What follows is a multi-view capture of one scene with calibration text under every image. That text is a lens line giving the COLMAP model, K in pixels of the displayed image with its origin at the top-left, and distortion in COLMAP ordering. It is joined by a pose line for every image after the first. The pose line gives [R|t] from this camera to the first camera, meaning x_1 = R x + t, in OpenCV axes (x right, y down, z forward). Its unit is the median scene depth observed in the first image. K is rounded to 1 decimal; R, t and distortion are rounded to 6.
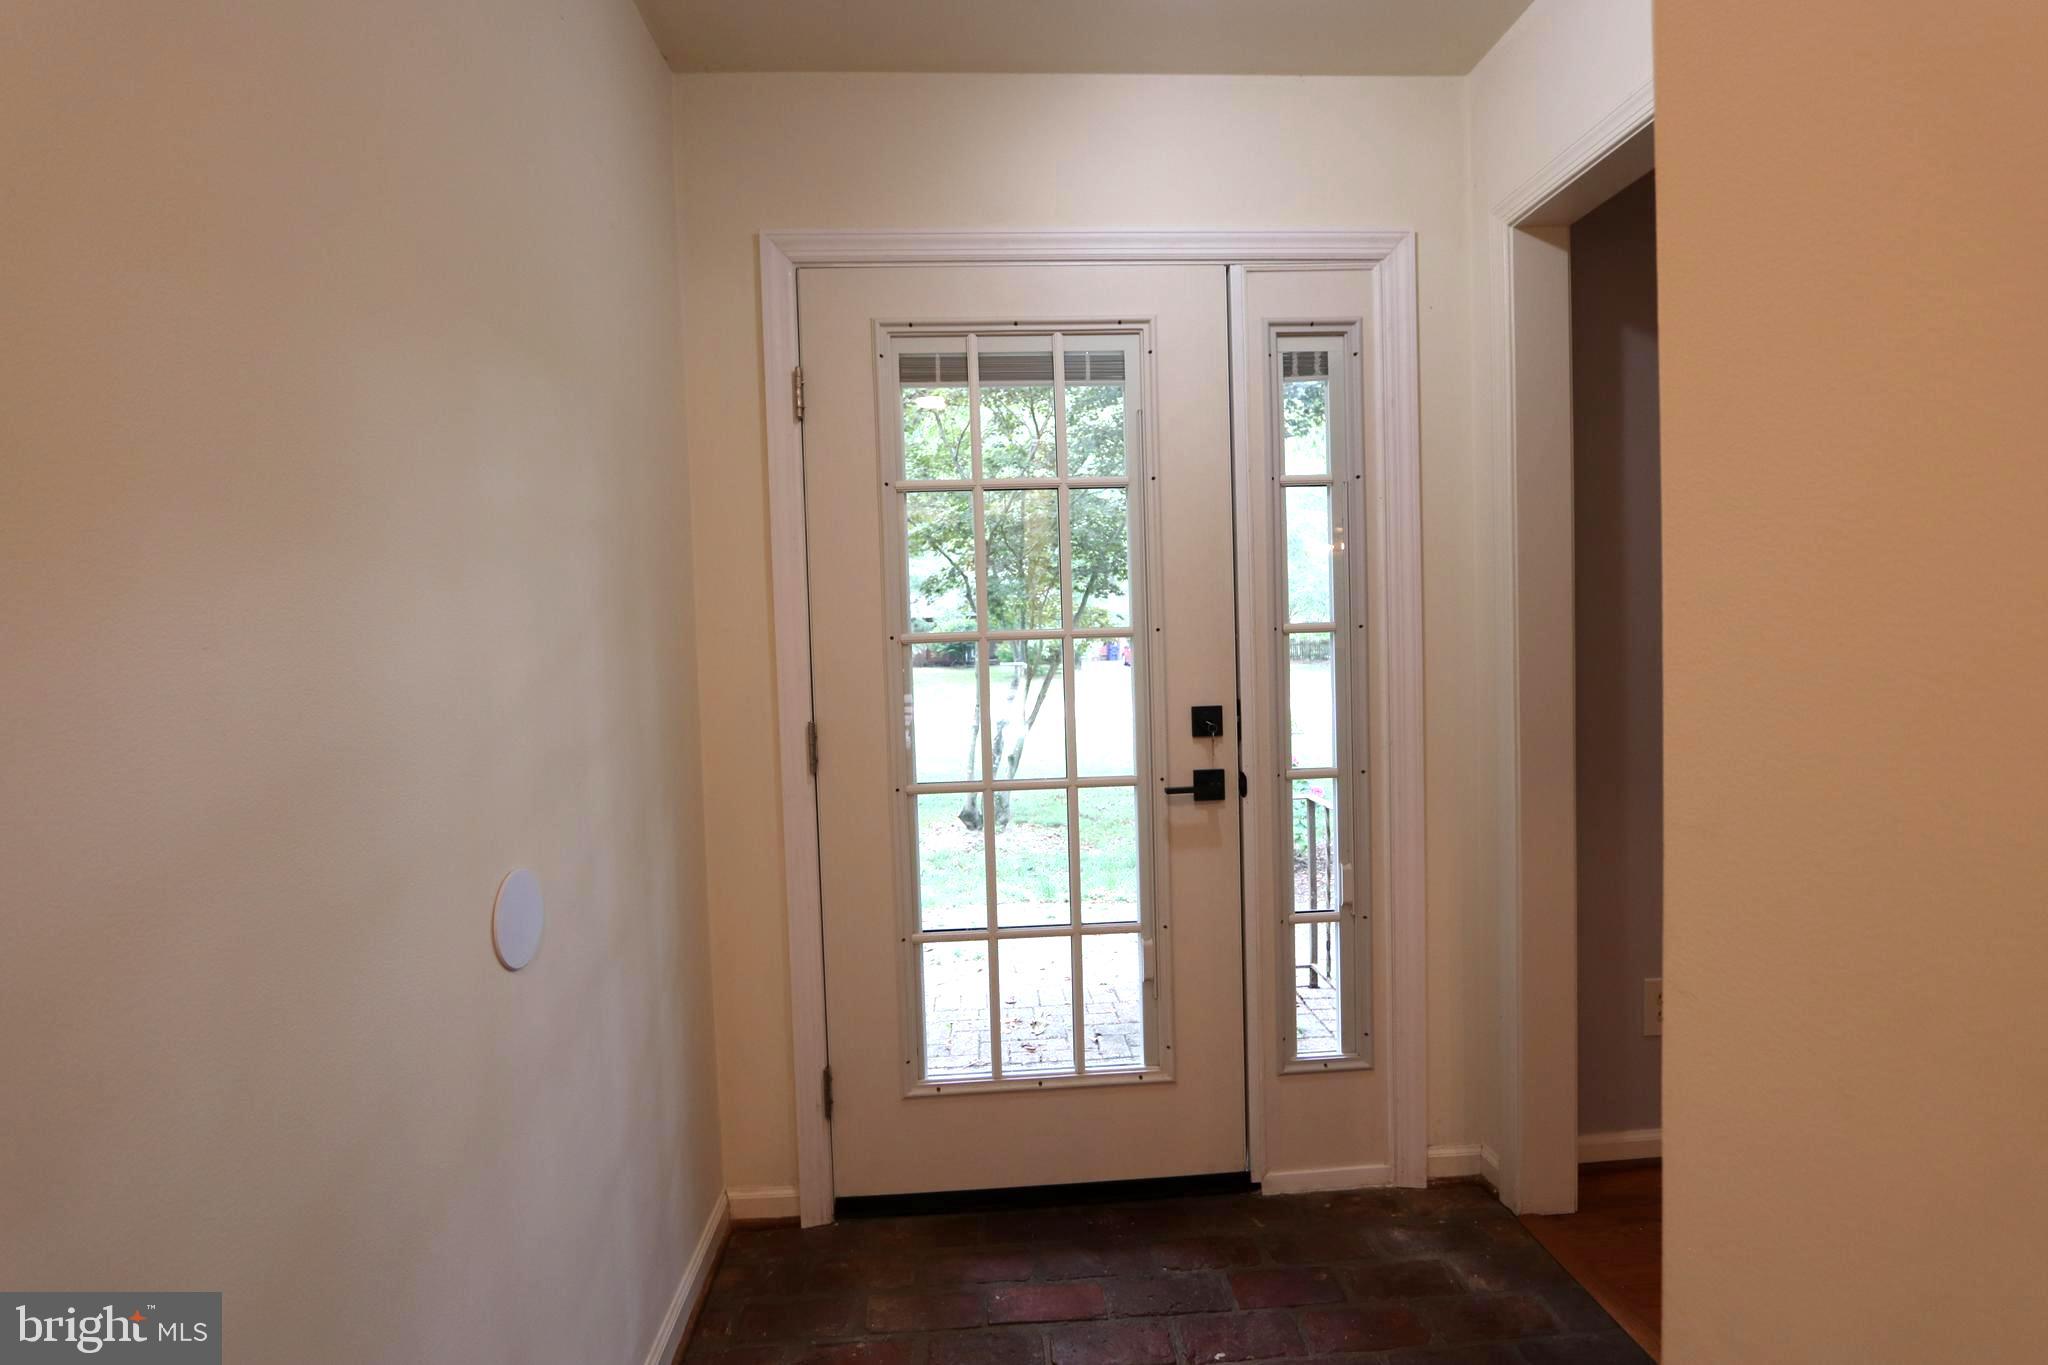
lens RADIAL K [[949.2, 0, 1003.5], [0, 949.2, 679.2], [0, 0, 1]] dist [-0.016472, 0.001047]
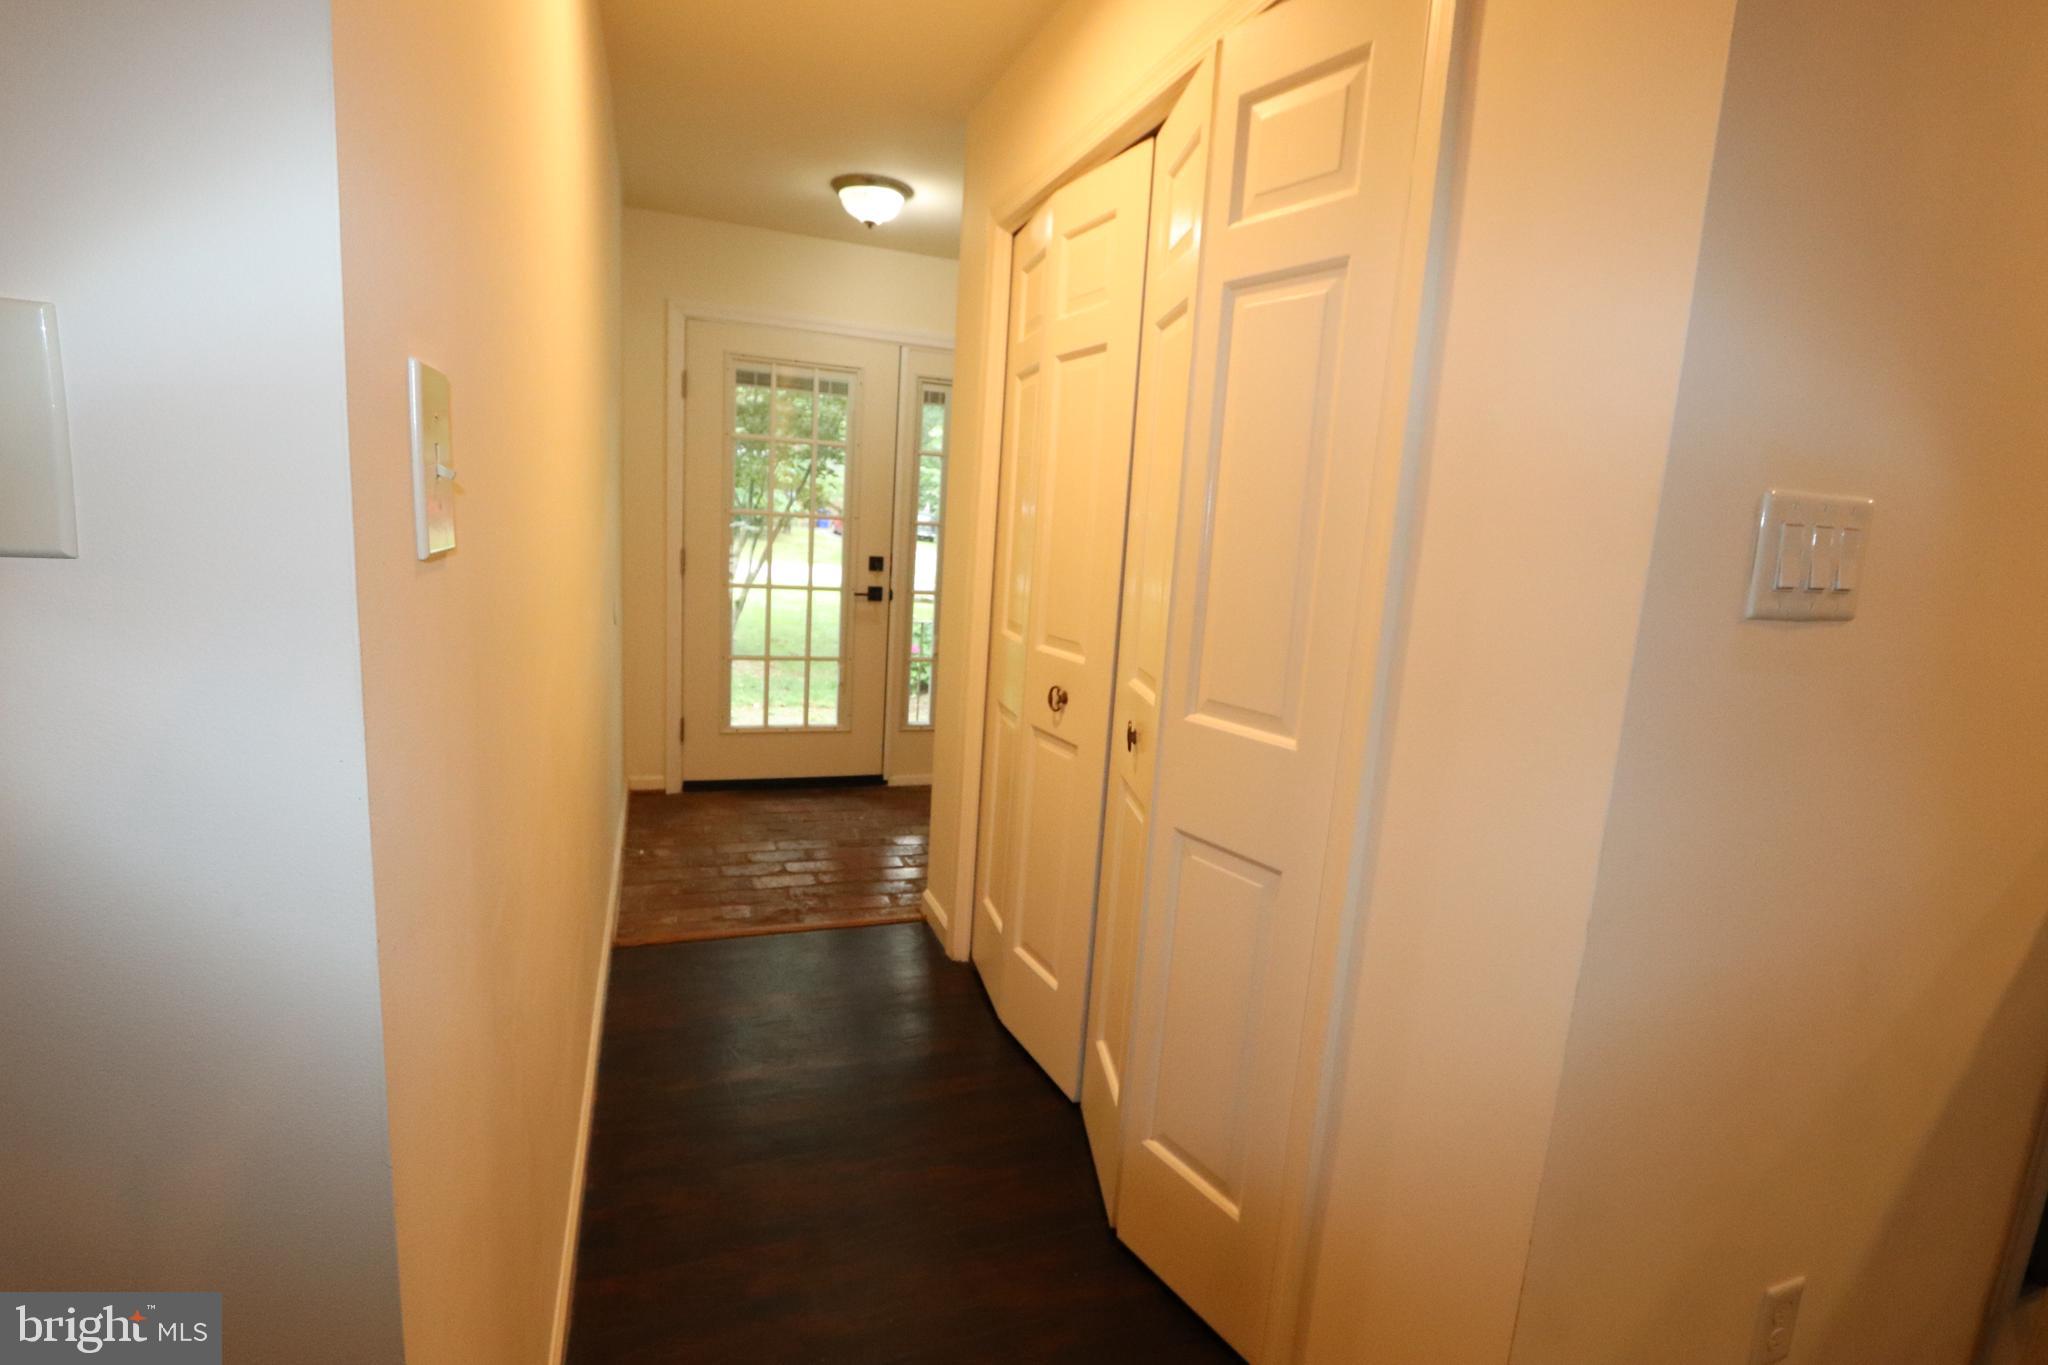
lens RADIAL K [[949.2, 0, 1015.7], [0, 949.2, 671.8], [0, 0, 1]] dist [-0.016472, 0.001047]
pose [[0.947238, 0.042638, 0.317681, -0.156266], [-0.080892, 0.990831, 0.108213, 0.028847], [-0.310154, -0.128201, 0.942003, -1.142079]]
